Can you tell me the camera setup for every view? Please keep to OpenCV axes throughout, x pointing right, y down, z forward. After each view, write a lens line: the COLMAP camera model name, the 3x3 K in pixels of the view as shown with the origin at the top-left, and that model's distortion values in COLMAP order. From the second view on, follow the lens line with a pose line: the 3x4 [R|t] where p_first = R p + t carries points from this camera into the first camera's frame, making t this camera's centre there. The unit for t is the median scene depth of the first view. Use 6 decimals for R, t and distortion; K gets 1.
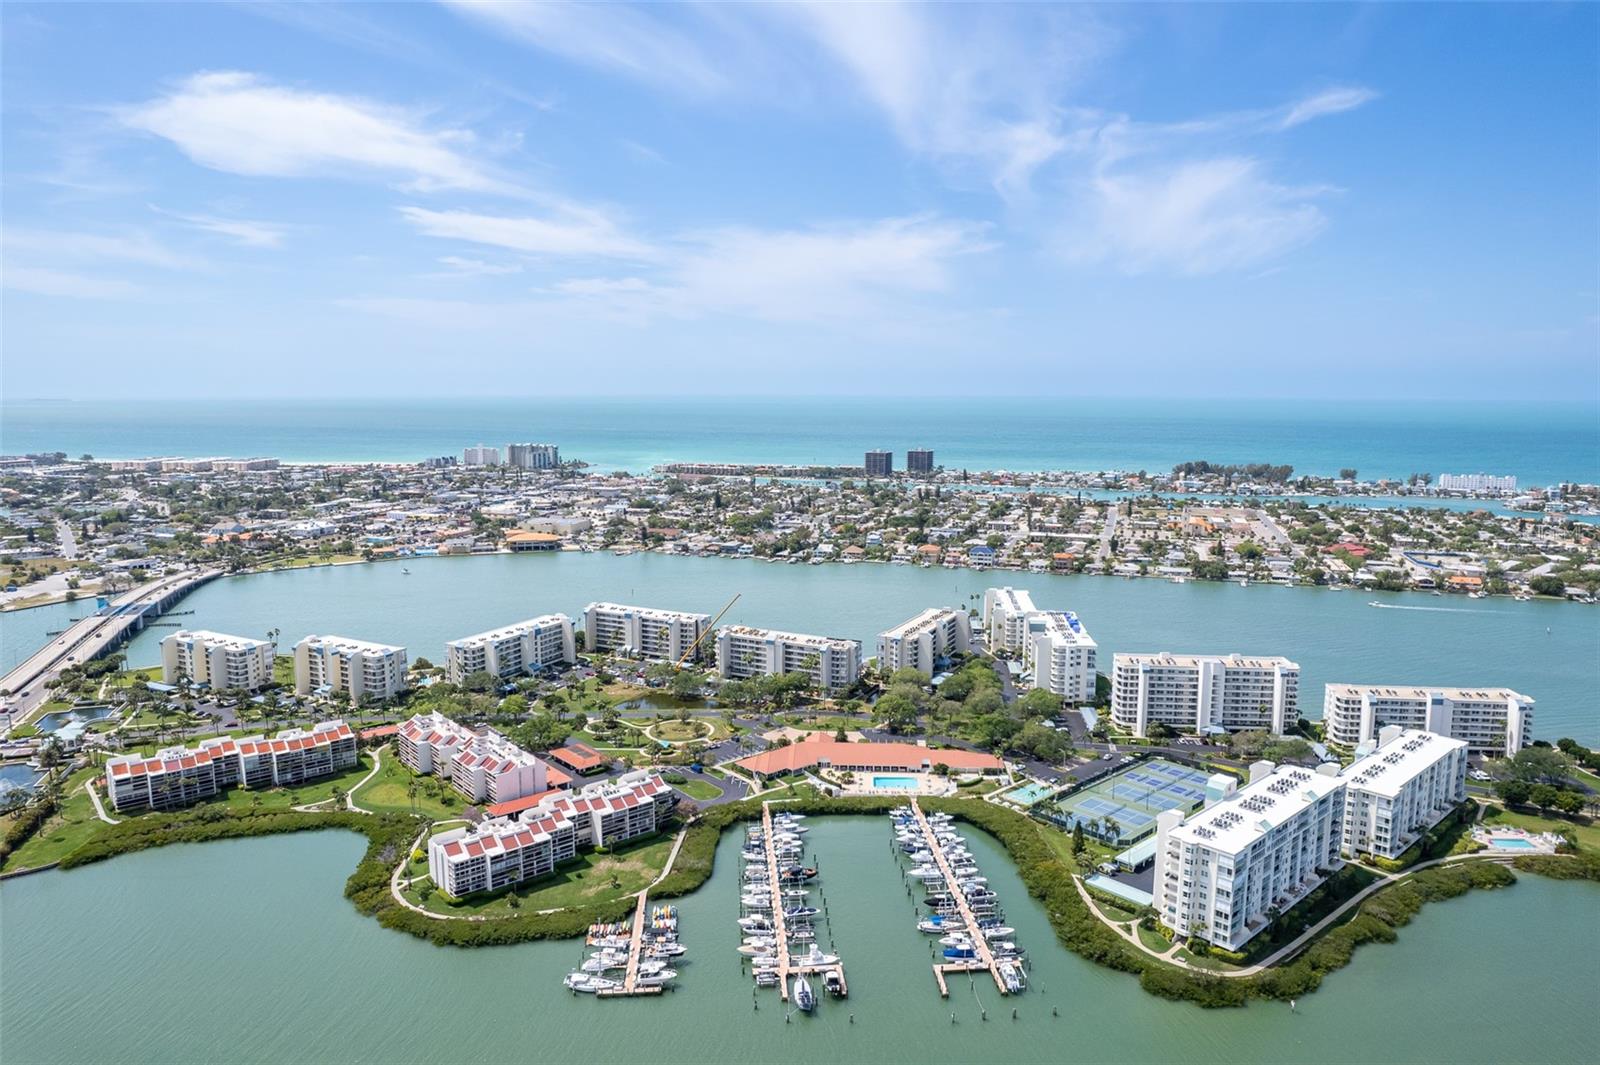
lens RADIAL K [[1027.4, 0, 800.0], [0, 1027.4, 532.5], [0, 0, 1]] dist [-0.076081, 0.063478]
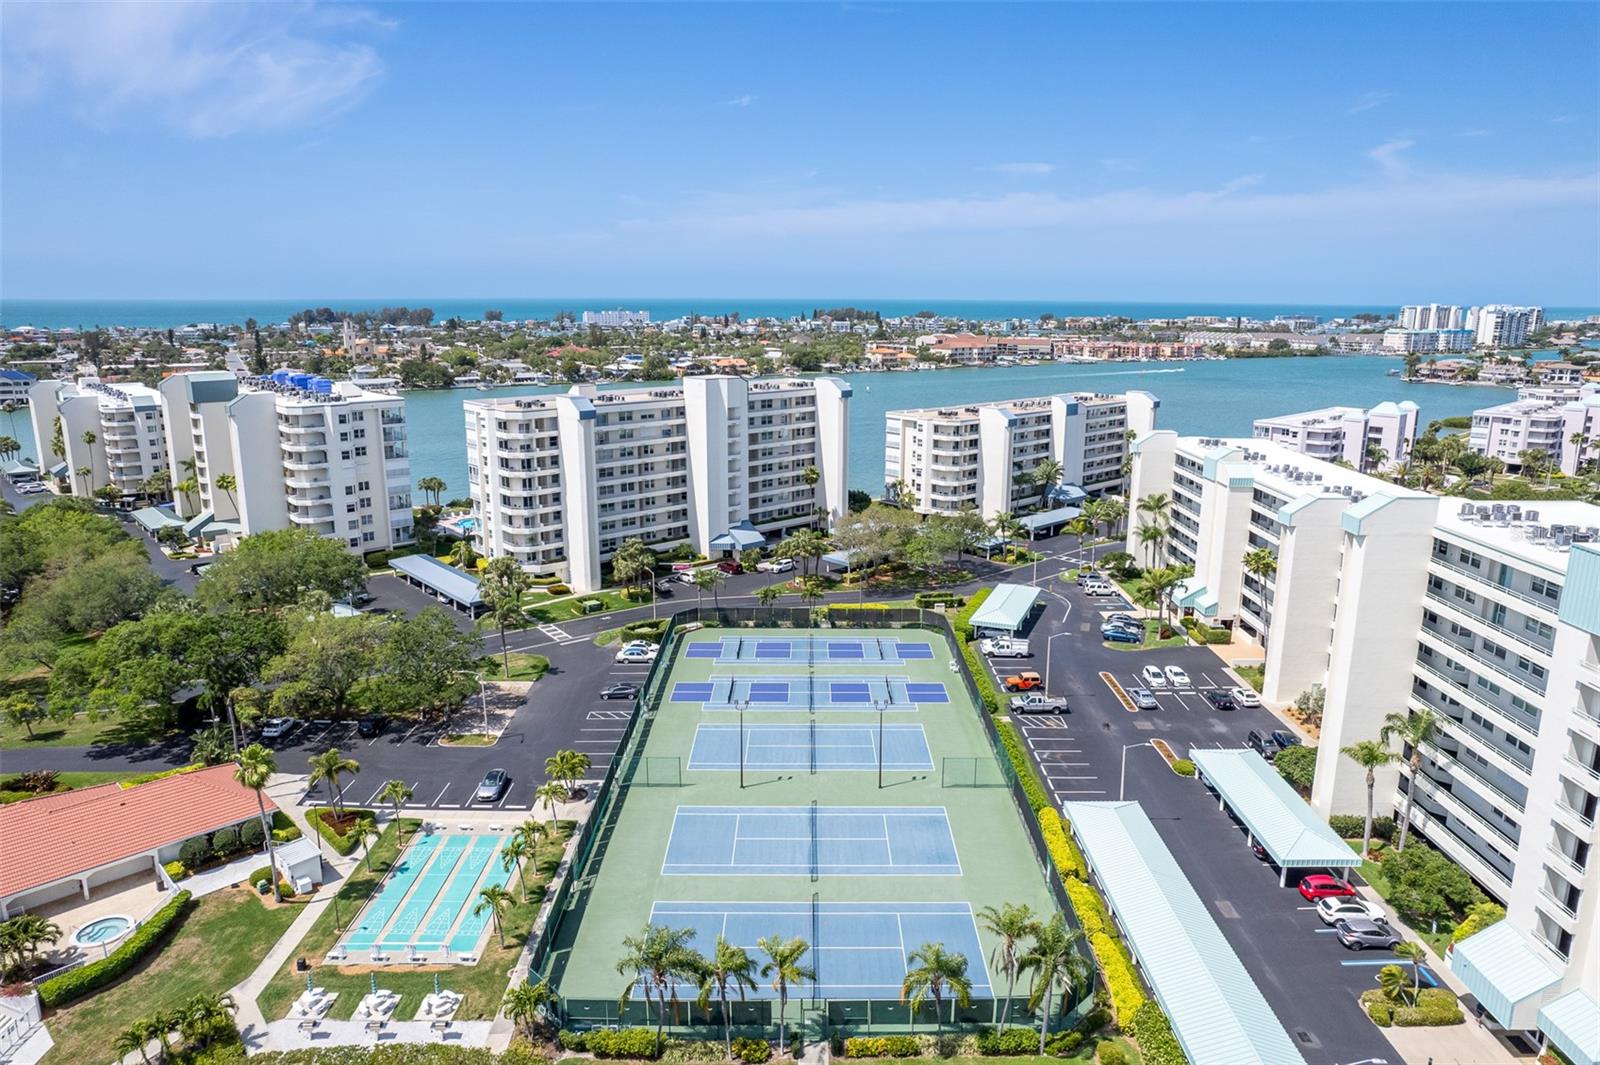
lens RADIAL K [[1027.4, 0, 800.0], [0, 1027.4, 532.5], [0, 0, 1]] dist [-0.076081, 0.063478]
pose [[0.663043, -0.166149, 0.729910, 0.111596], [0.097822, 0.985927, 0.135565, 0.135986], [-0.742162, -0.018484, 0.669965, 0.691872]]
